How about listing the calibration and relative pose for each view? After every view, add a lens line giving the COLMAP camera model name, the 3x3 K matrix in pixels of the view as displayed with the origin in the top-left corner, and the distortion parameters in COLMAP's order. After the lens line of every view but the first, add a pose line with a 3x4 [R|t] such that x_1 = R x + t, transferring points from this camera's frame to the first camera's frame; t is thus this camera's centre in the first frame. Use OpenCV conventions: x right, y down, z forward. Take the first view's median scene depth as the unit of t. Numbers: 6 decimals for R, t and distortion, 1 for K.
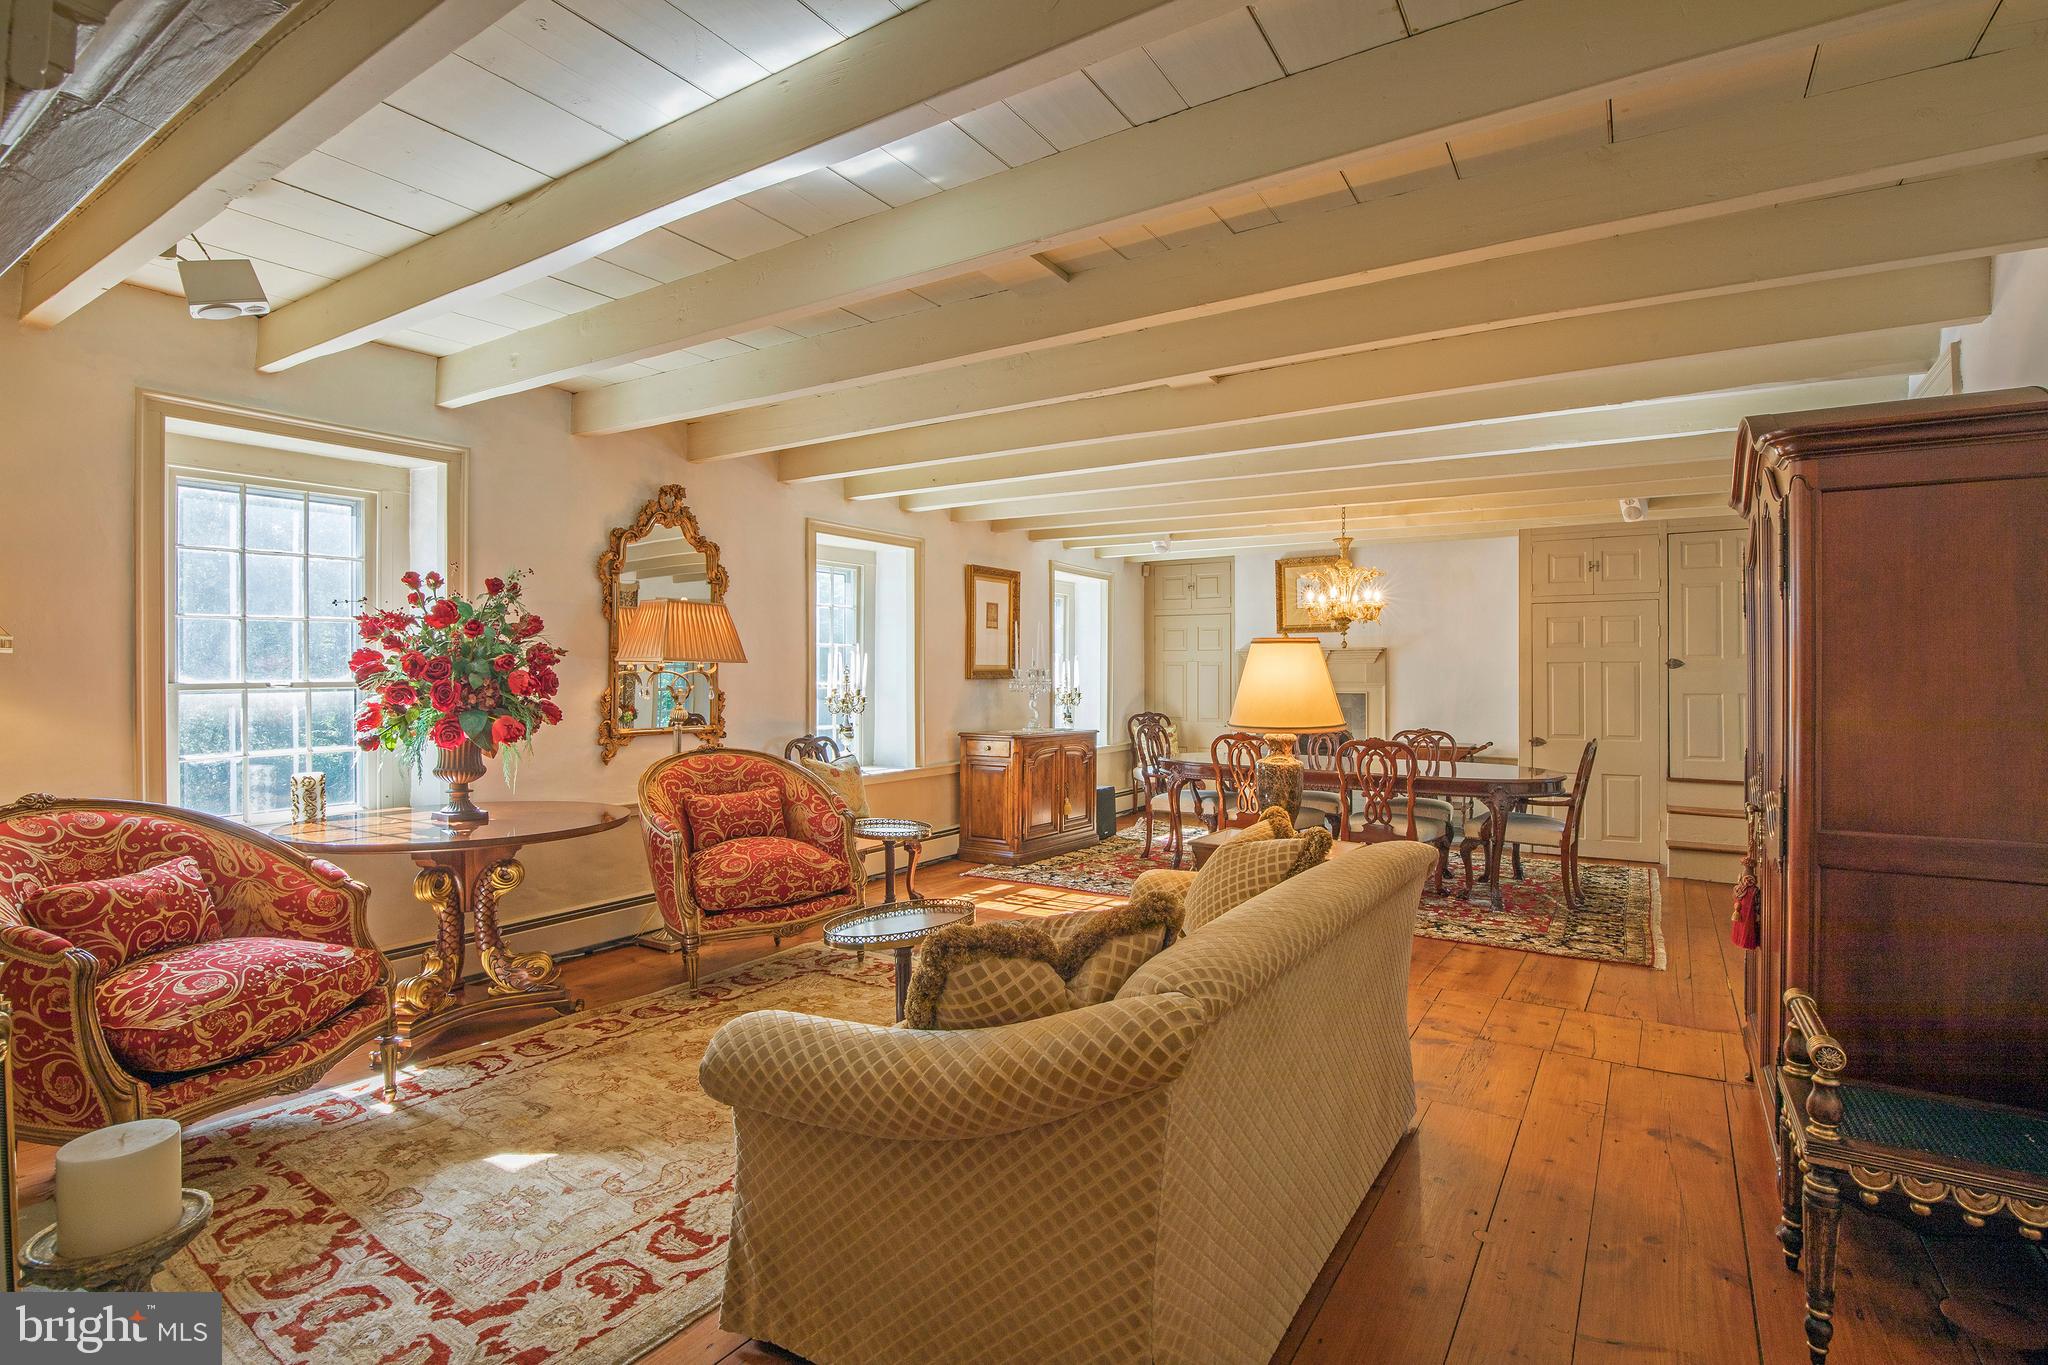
lens RADIAL K [[960.6, 0, 1016.9], [0, 960.6, 668.6], [0, 0, 1]] dist [-0.038565, 0.007652]
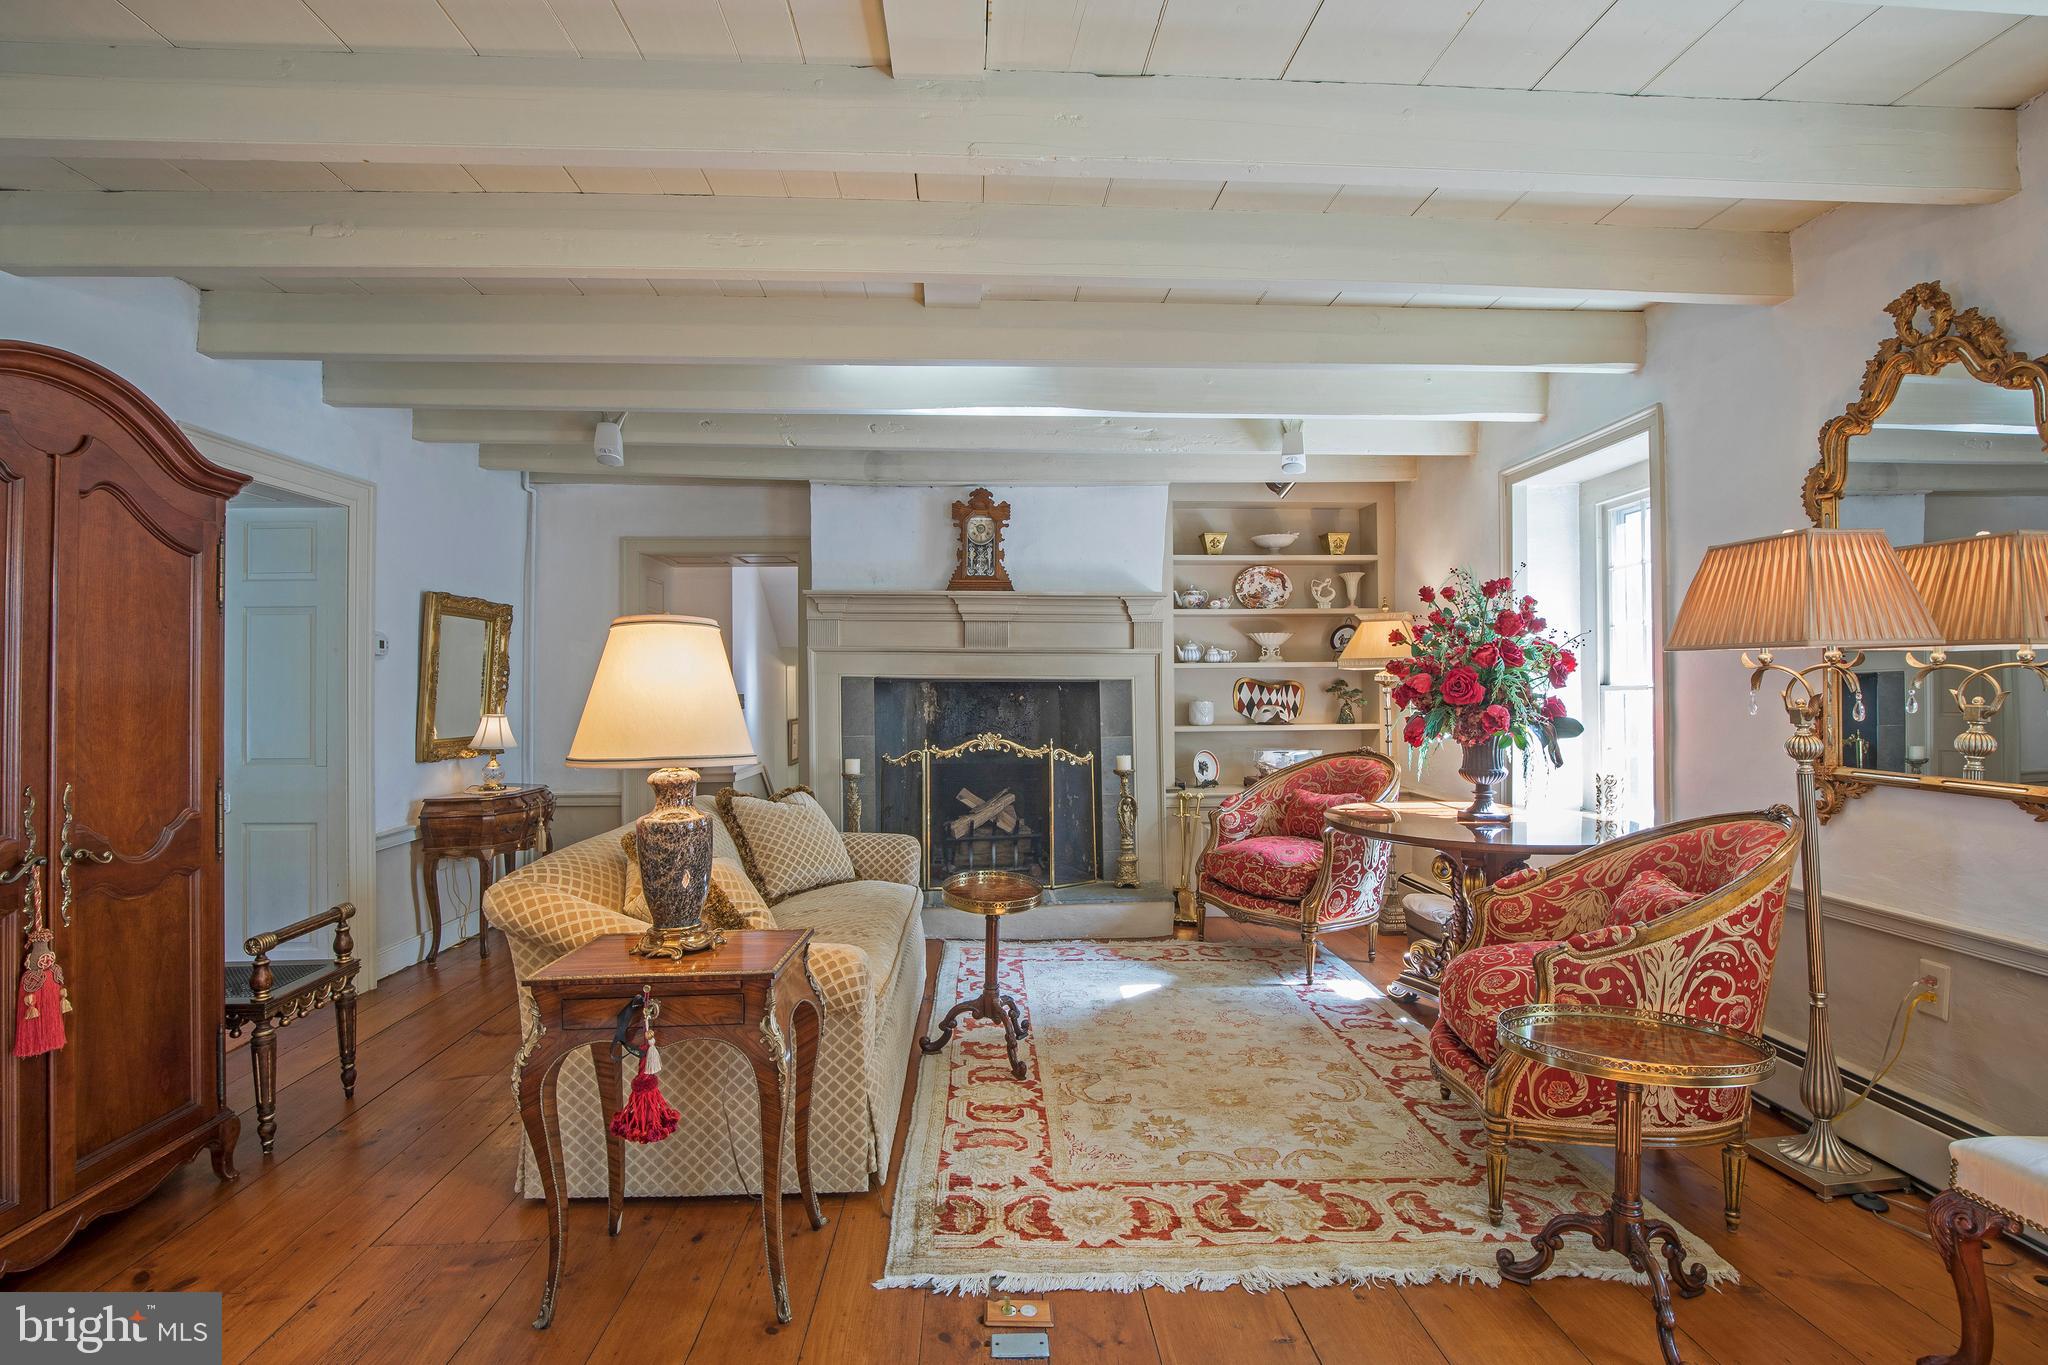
lens RADIAL K [[960.6, 0, 1015.5], [0, 960.6, 673.0], [0, 0, 1]] dist [-0.038565, 0.007652]
pose [[-0.814713, -0.004294, -0.579848, 0.228094], [0.011416, 0.999660, -0.023443, 0.009867], [0.579752, -0.025719, -0.814387, 0.838751]]
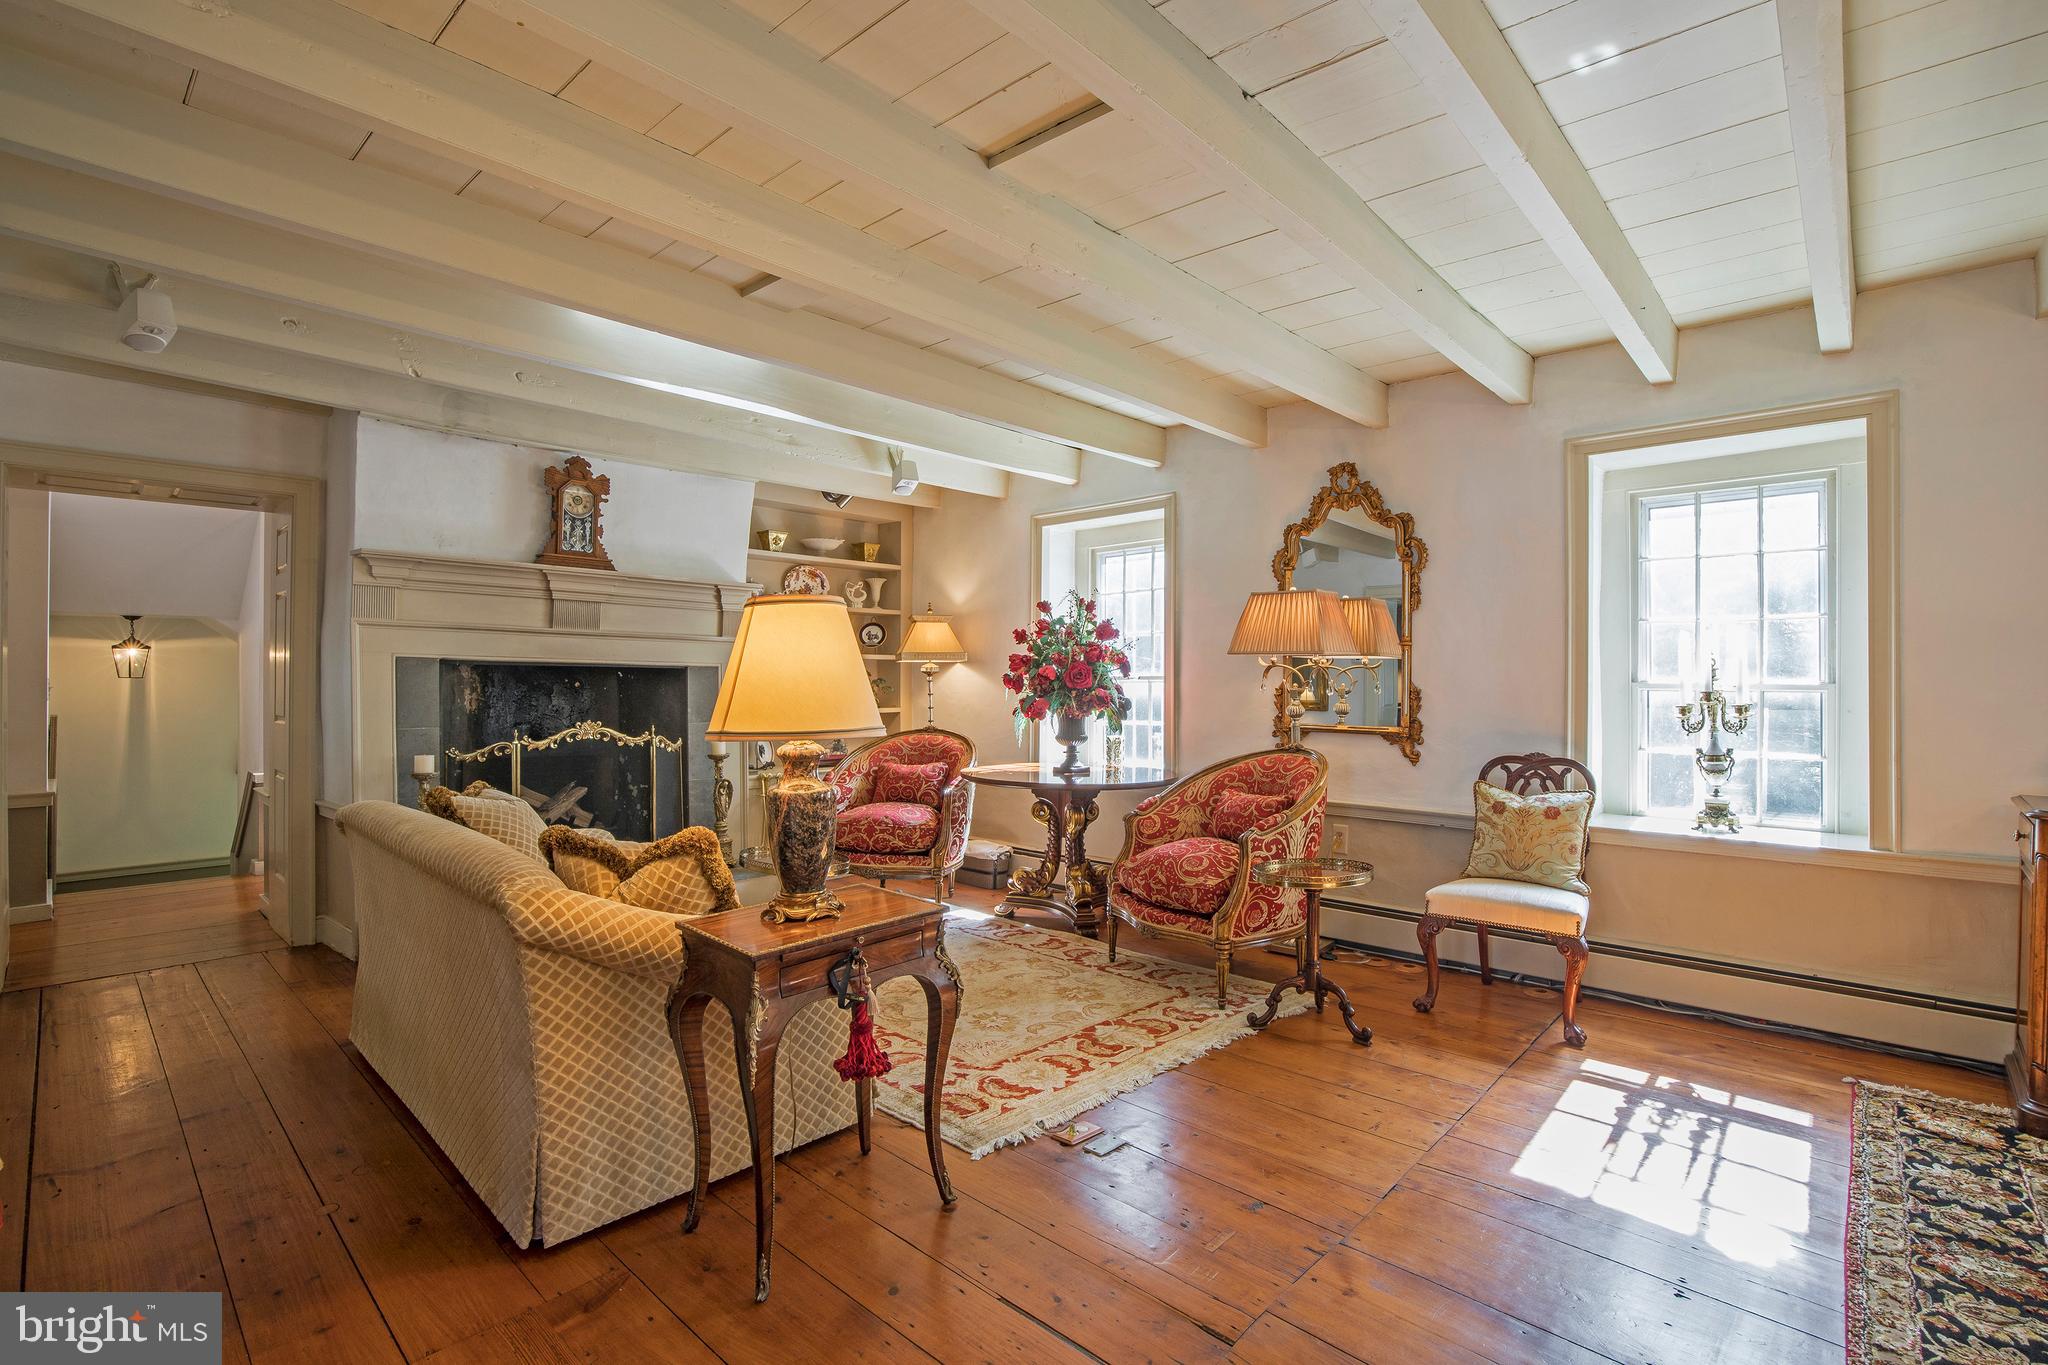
lens RADIAL K [[960.6, 0, 1041.8], [0, 960.6, 672.3], [0, 0, 1]] dist [-0.038565, 0.007652]
pose [[-0.163740, -0.009483, -0.986458, 0.453065], [0.006364, 0.999923, -0.010669, 0.013222], [0.986483, -0.008025, -0.163667, 0.647253]]
